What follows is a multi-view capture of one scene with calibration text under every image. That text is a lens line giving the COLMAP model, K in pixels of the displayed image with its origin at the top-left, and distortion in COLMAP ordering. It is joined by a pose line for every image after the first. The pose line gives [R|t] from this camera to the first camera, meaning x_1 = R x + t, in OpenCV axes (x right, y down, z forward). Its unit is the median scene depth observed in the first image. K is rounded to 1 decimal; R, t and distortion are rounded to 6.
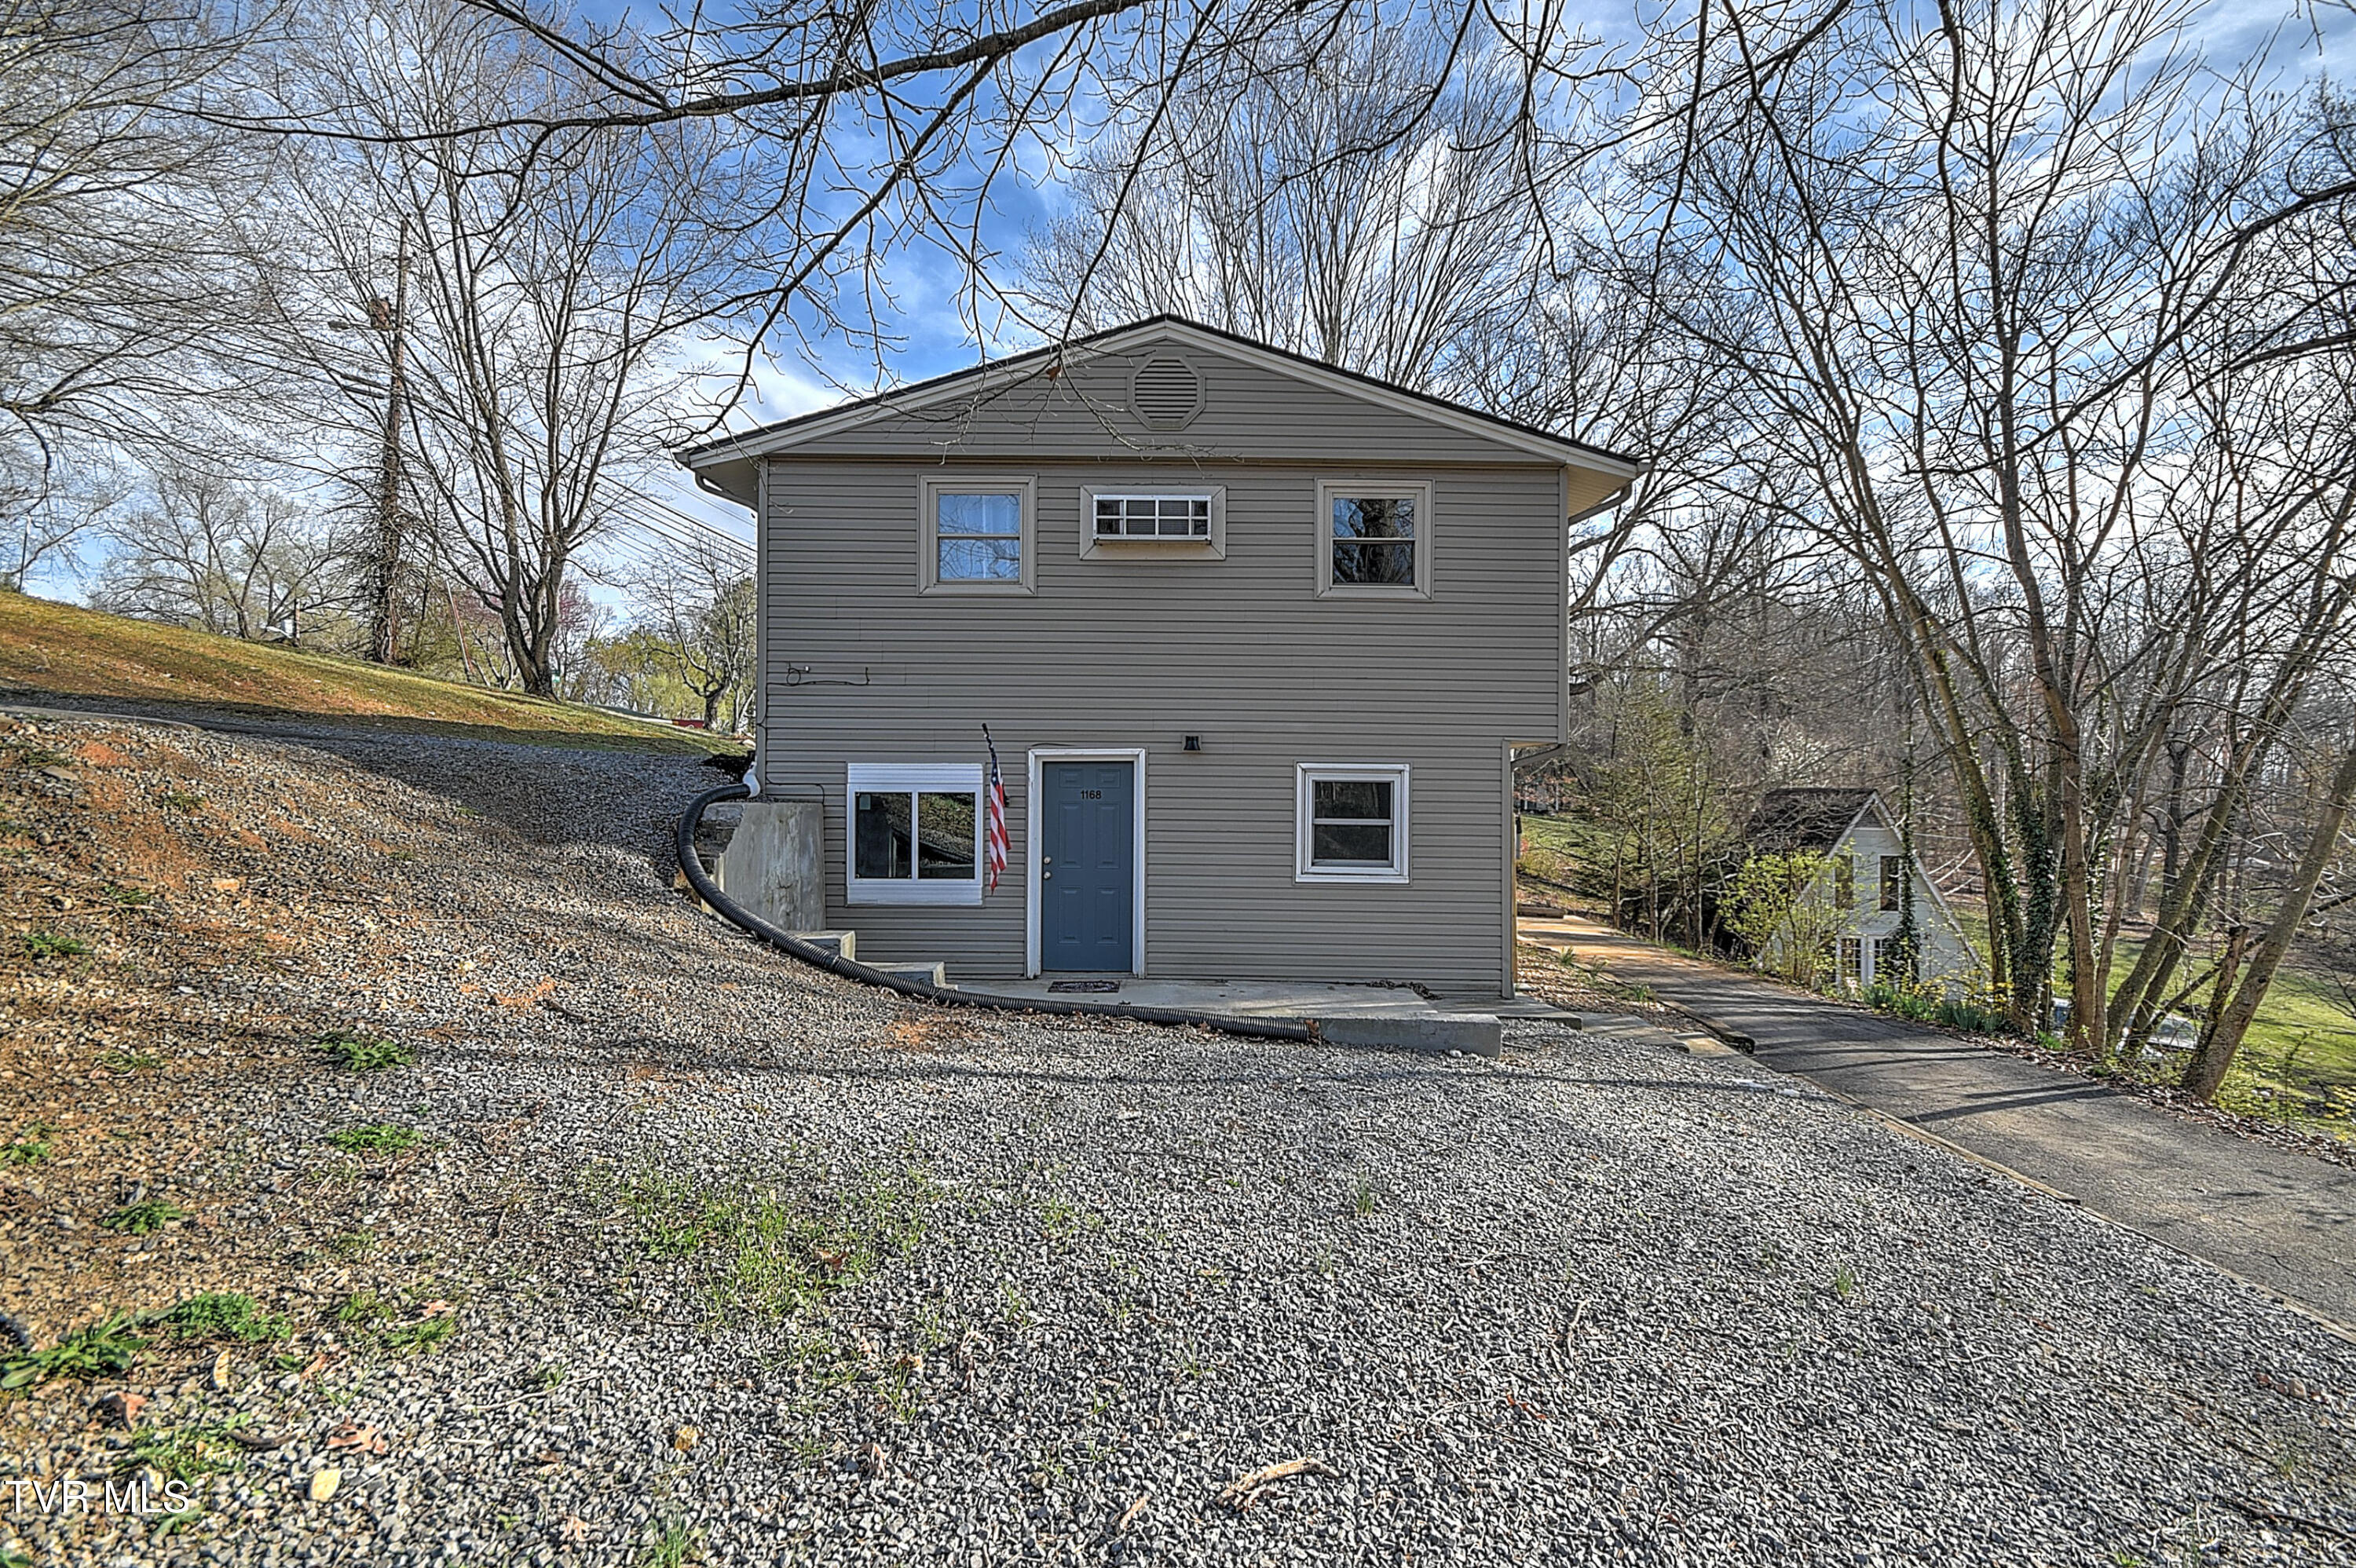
lens RADIAL K [[1024.8, 0, 1185.5], [0, 1024.8, 785.8], [0, 0, 1]] dist [-0.009045, -0.003607]
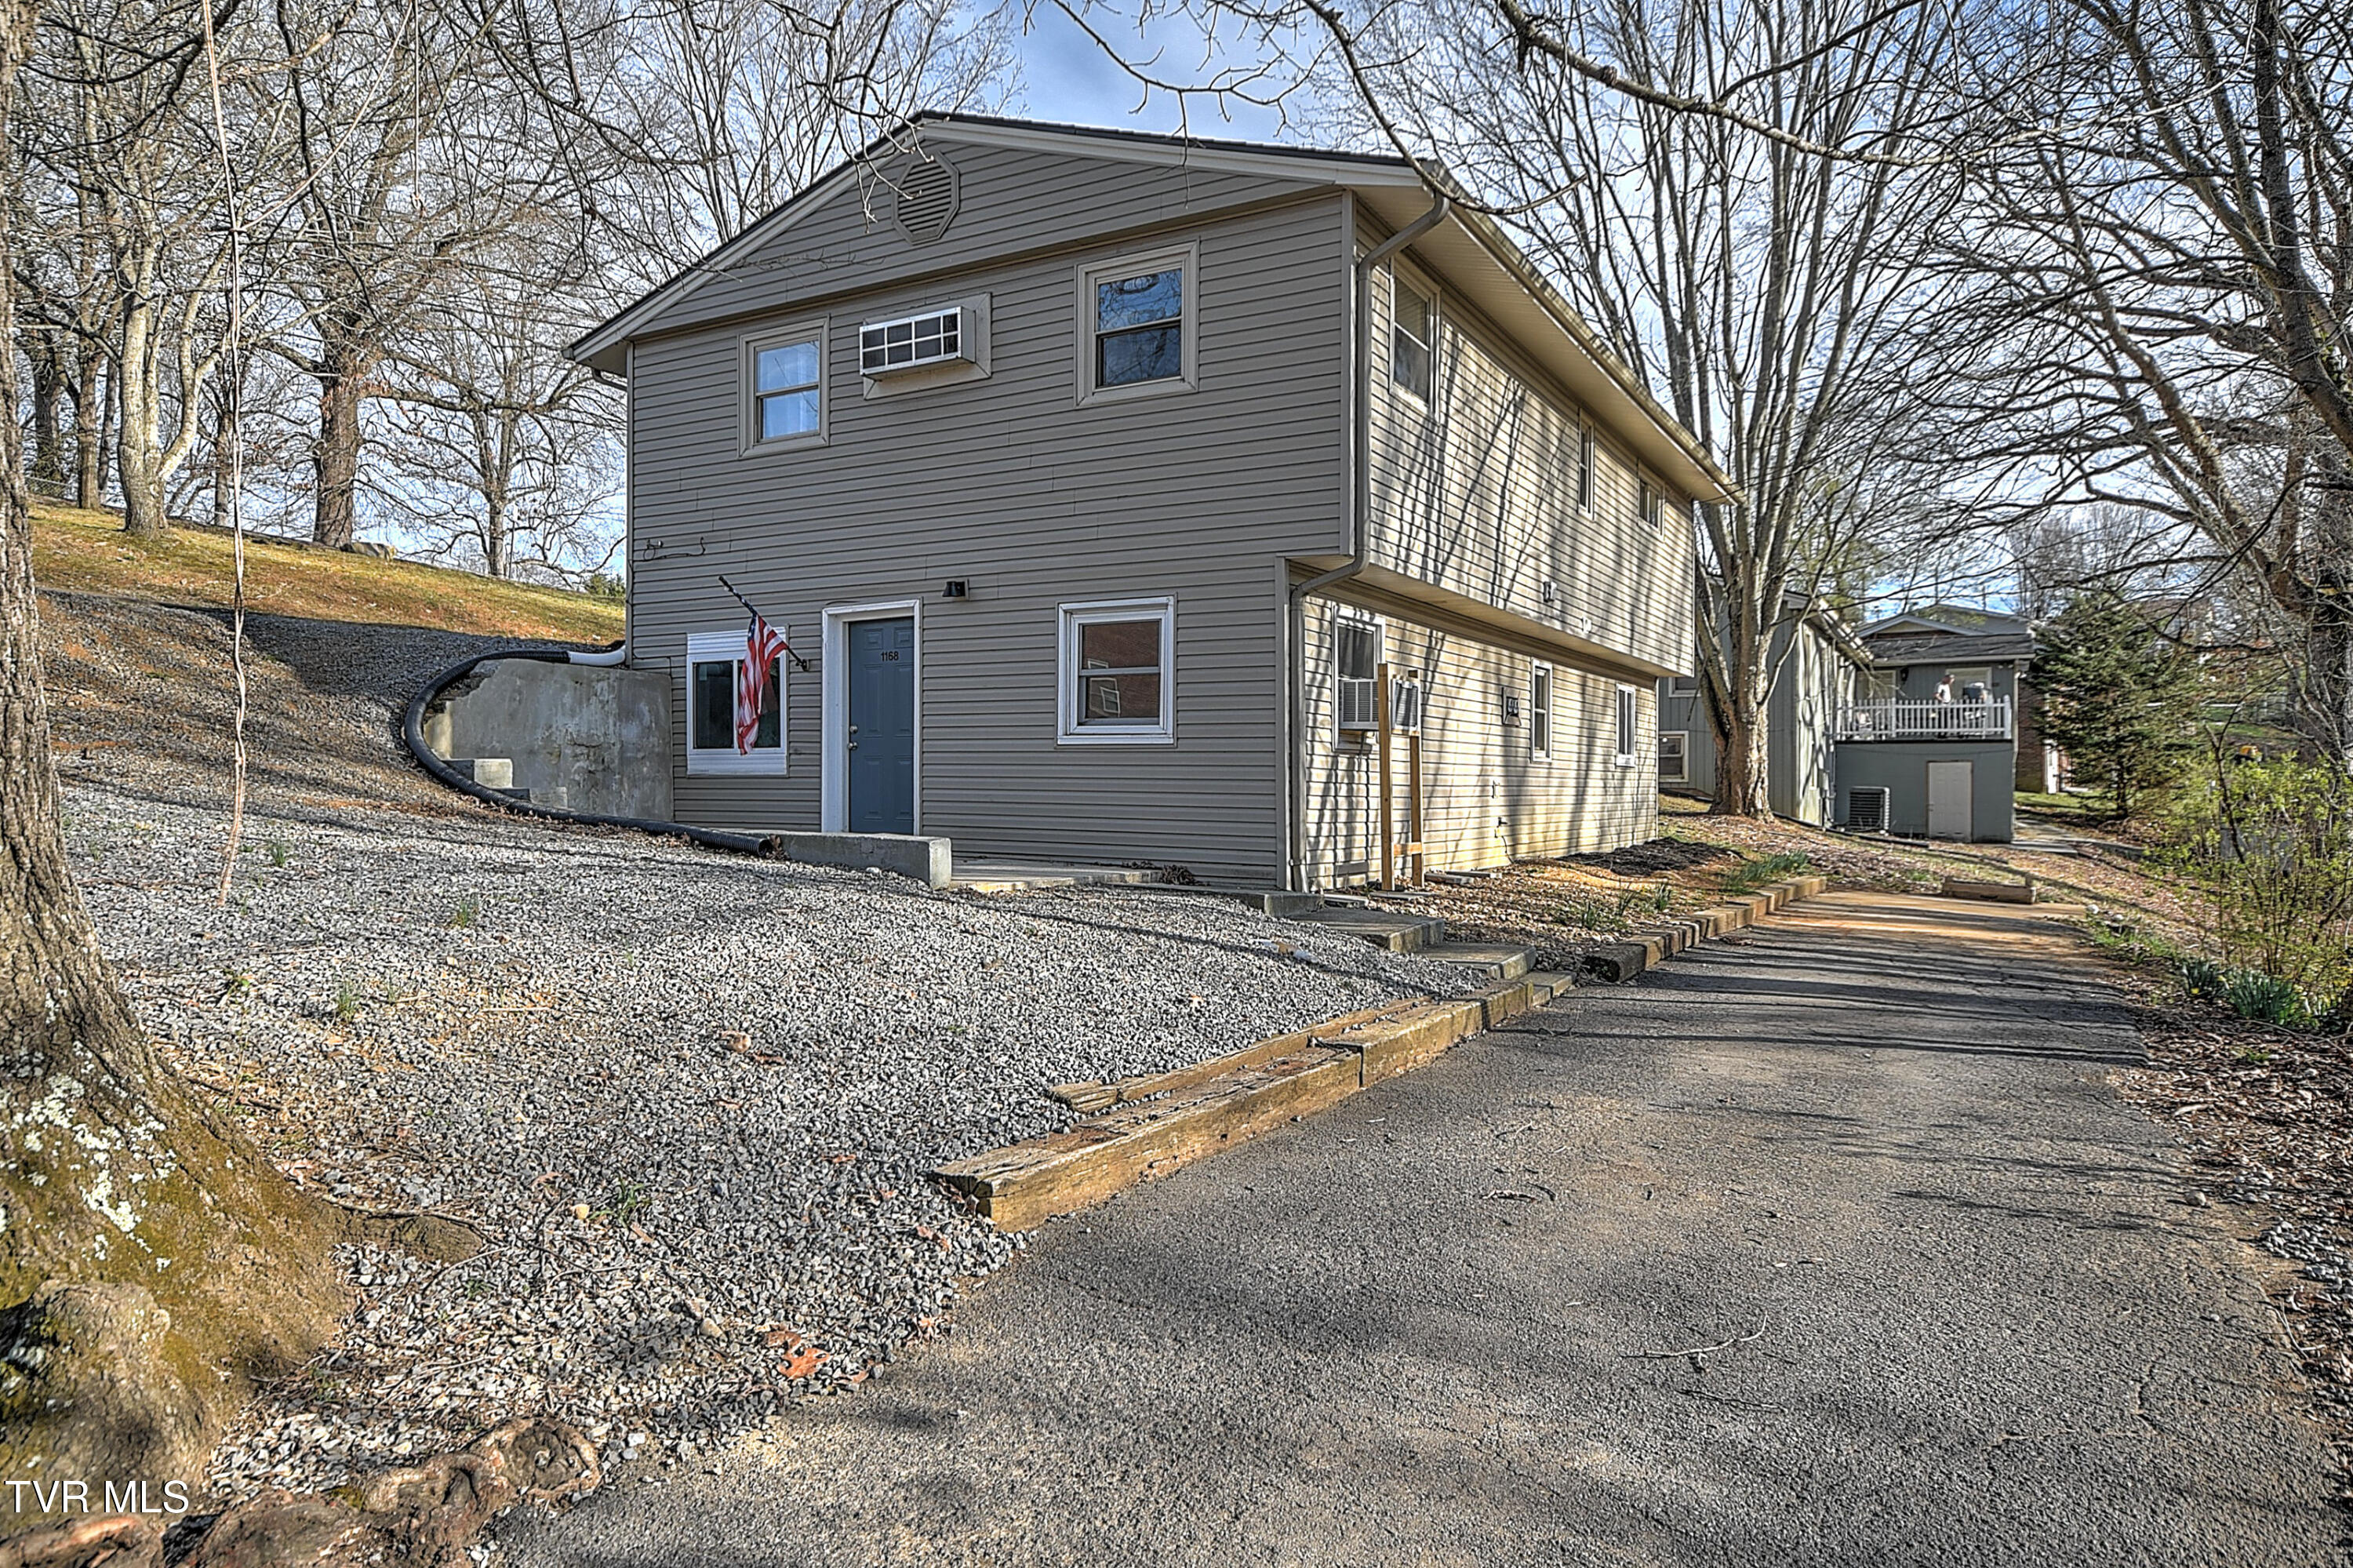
lens RADIAL K [[1460.4, 0, 1174.7], [0, 1460.4, 787.0], [0, 0, 1]] dist [0.001504, -0.000934]
pose [[0.865055, -0.003429, -0.501666, 0.798299], [0.002822, 0.999994, -0.001968, 0.131713], [0.501670, 0.000287, 0.865059, 0.001197]]
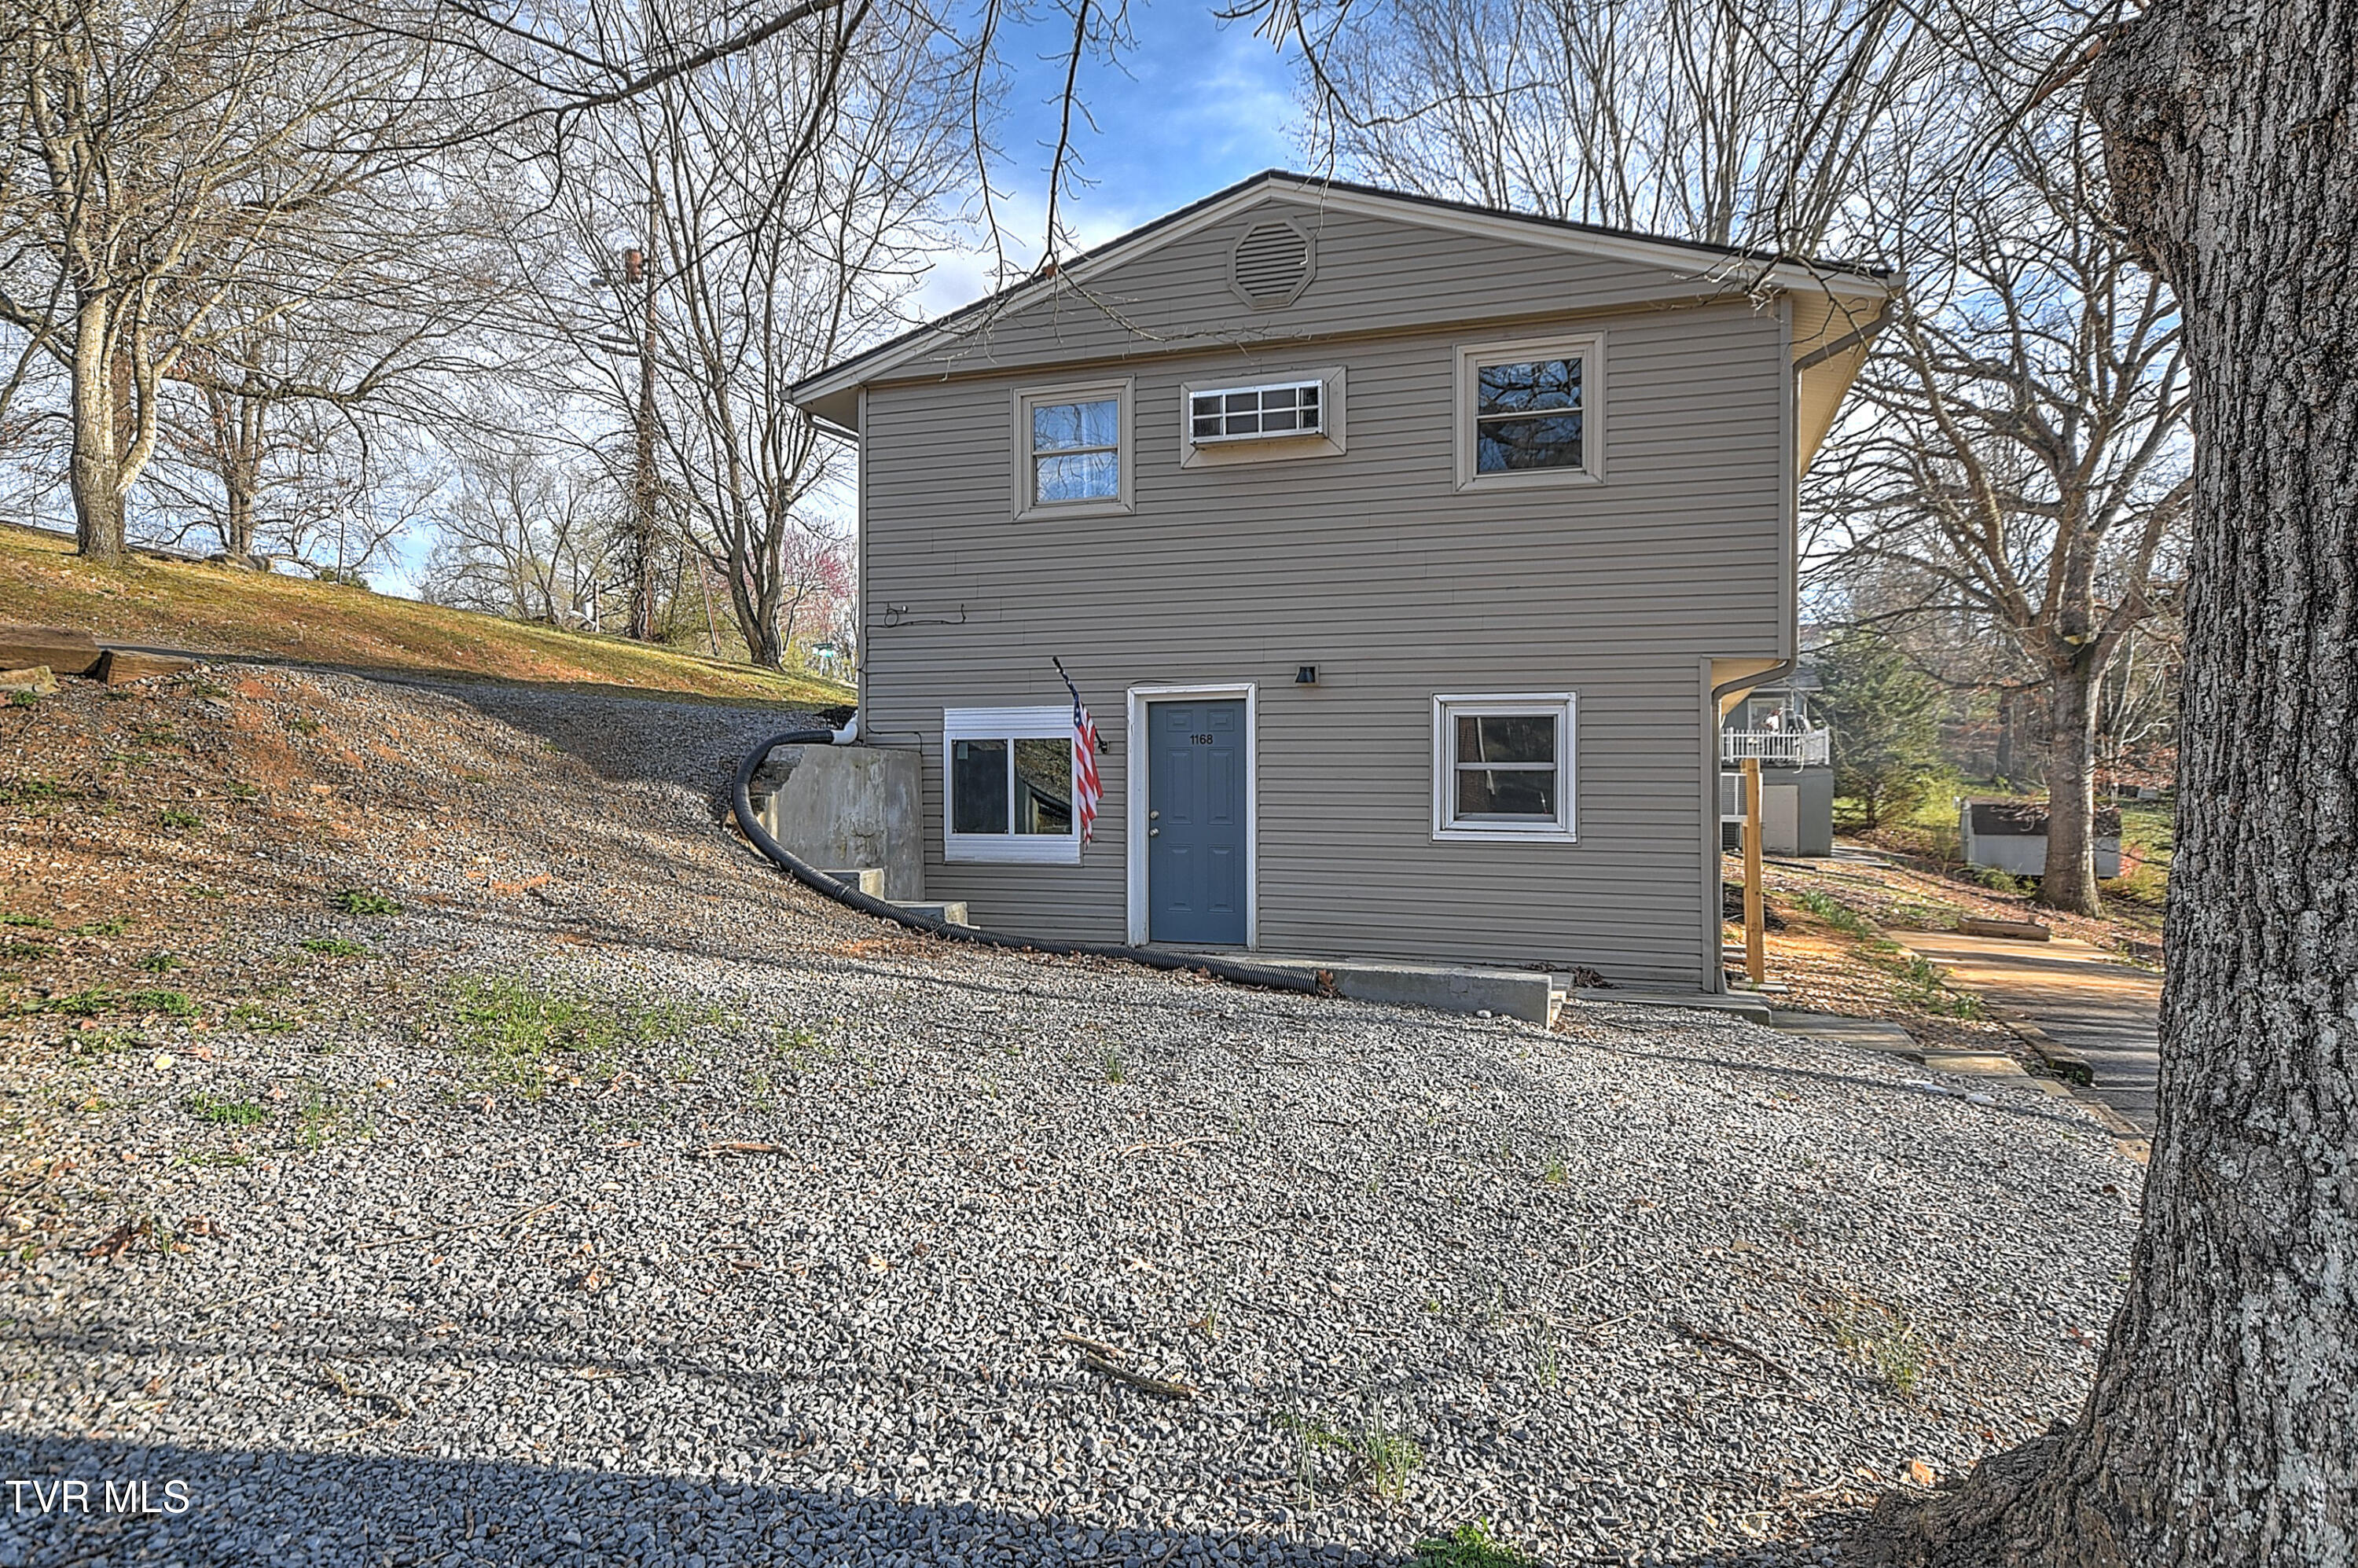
lens RADIAL K [[1380.1, 0, 1177.1], [0, 1380.1, 785.8], [0, 0, 1]] dist [-0.006164, 0.007477]
pose [[0.945950, -0.006364, -0.324251, 0.272224], [0.007258, 0.999972, 0.001548, 0.047259], [0.324232, -0.003818, 0.945970, -0.111824]]
